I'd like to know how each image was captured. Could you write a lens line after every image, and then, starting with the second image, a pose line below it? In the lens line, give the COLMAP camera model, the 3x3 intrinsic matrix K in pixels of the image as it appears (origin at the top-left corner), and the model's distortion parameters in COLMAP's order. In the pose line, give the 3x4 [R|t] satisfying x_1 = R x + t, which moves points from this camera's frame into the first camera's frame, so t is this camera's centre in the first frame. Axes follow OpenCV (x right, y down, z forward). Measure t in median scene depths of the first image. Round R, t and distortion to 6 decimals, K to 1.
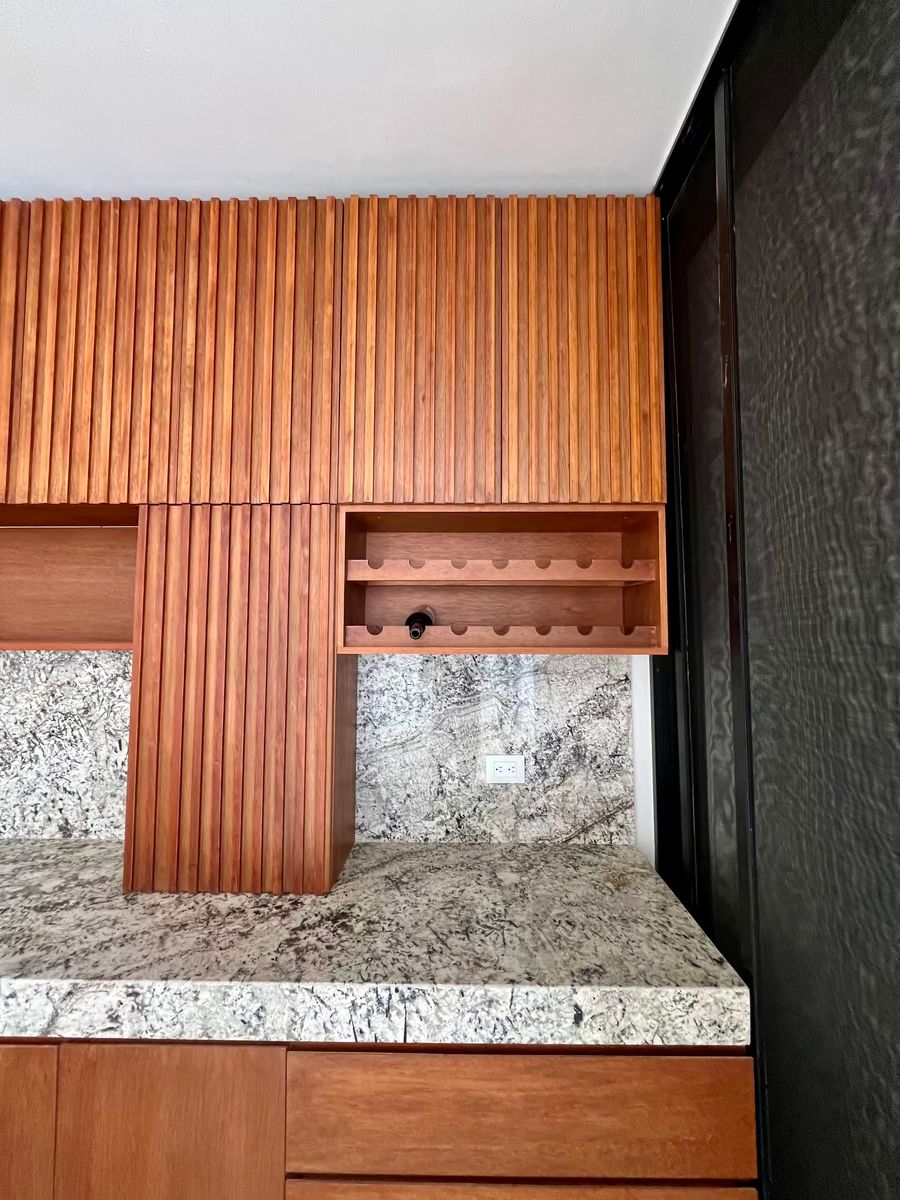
lens RADIAL K [[488.1, 0, 445.6], [0, 488.1, 604.8], [0, 0, 1]] dist [-0.000333, 0.000078]
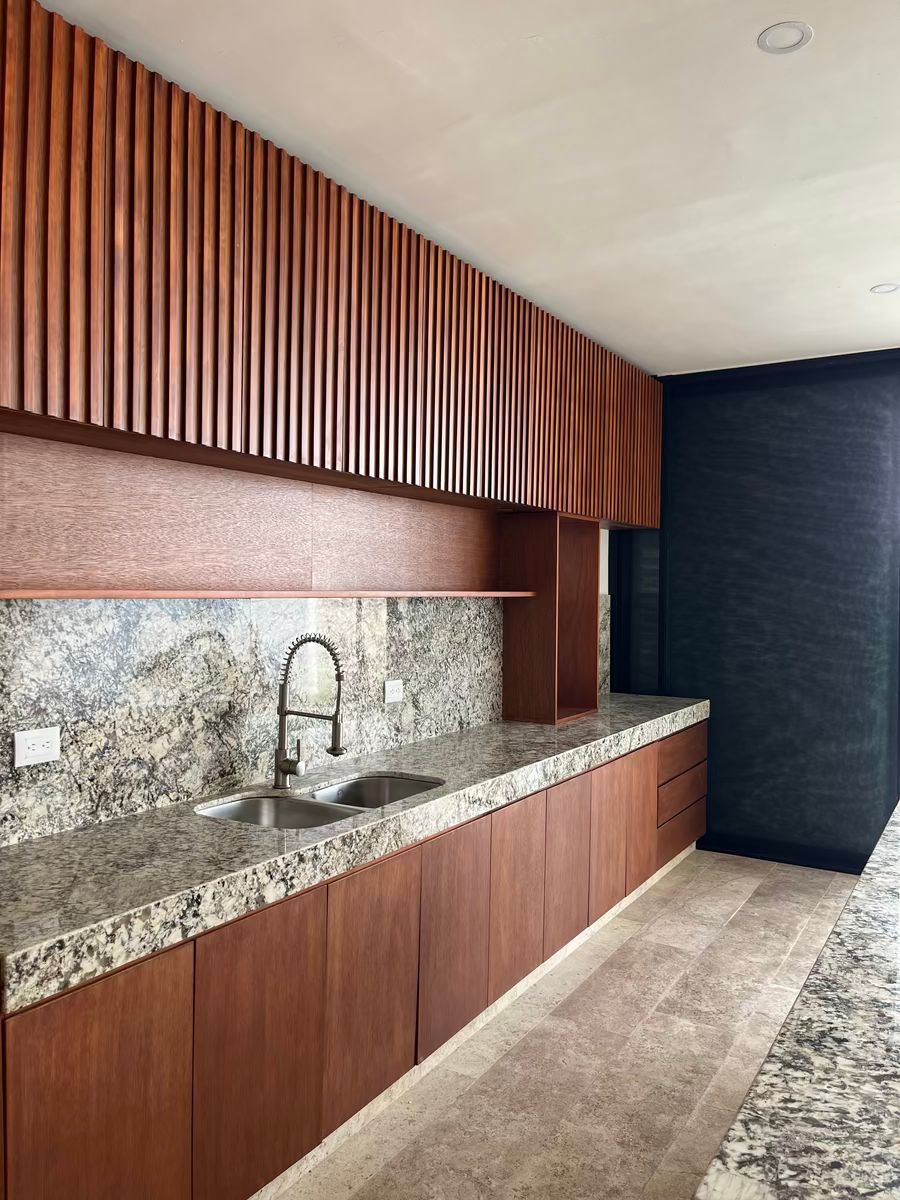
lens RADIAL K [[918.4, 0, 449.7], [0, 918.4, 596.5], [0, 0, 1]] dist [0.031339, -0.020029]
pose [[0.498420, -0.008171, 0.866897, -3.068918], [-0.057273, 0.997461, 0.042330, -0.016590], [-0.865042, -0.070748, 0.496686, -0.260441]]
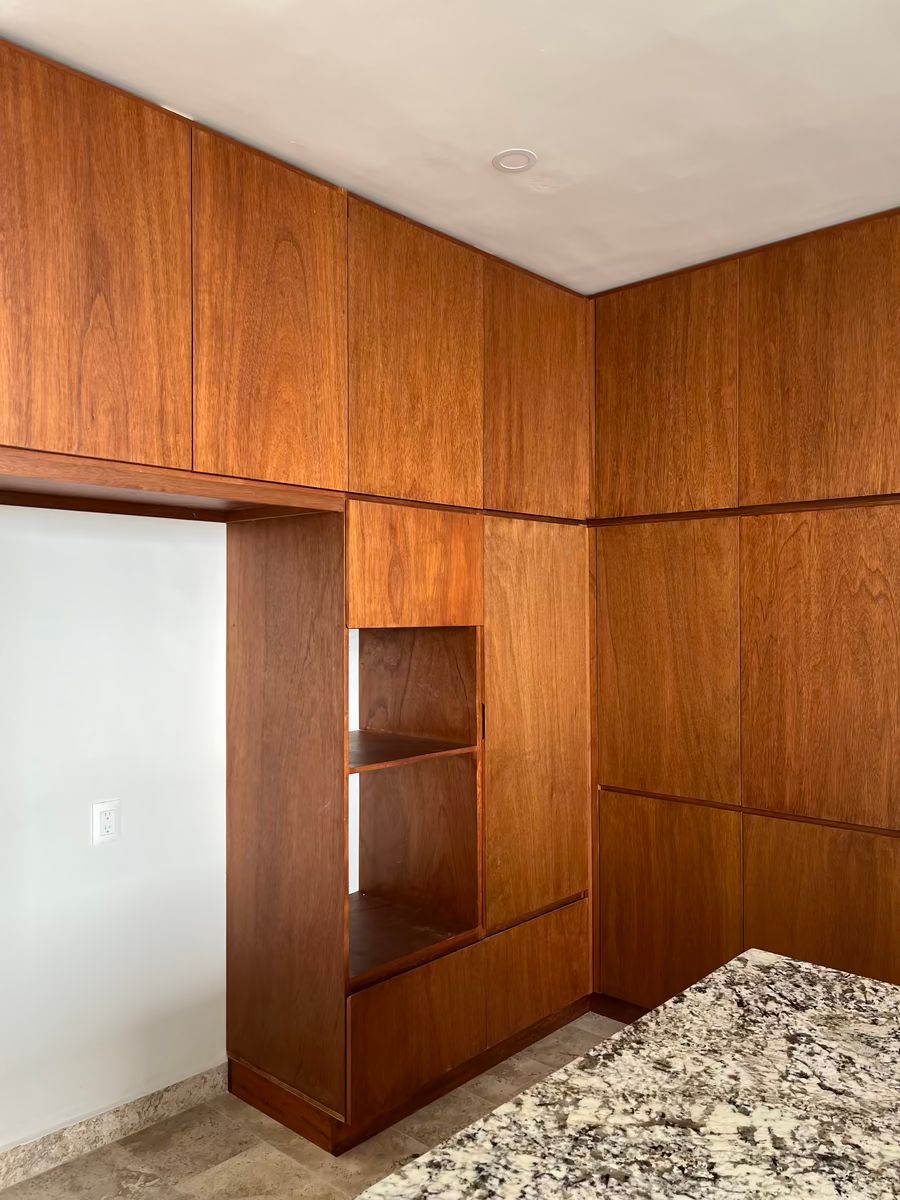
lens RADIAL K [[918.4, 0, 452.7], [0, 918.4, 604.4], [0, 0, 1]] dist [0.031339, -0.020029]
pose [[0.754359, -0.015571, -0.656277, -1.946293], [0.045420, 0.998561, 0.028516, -0.085218], [0.654889, -0.051319, 0.753981, -1.244807]]
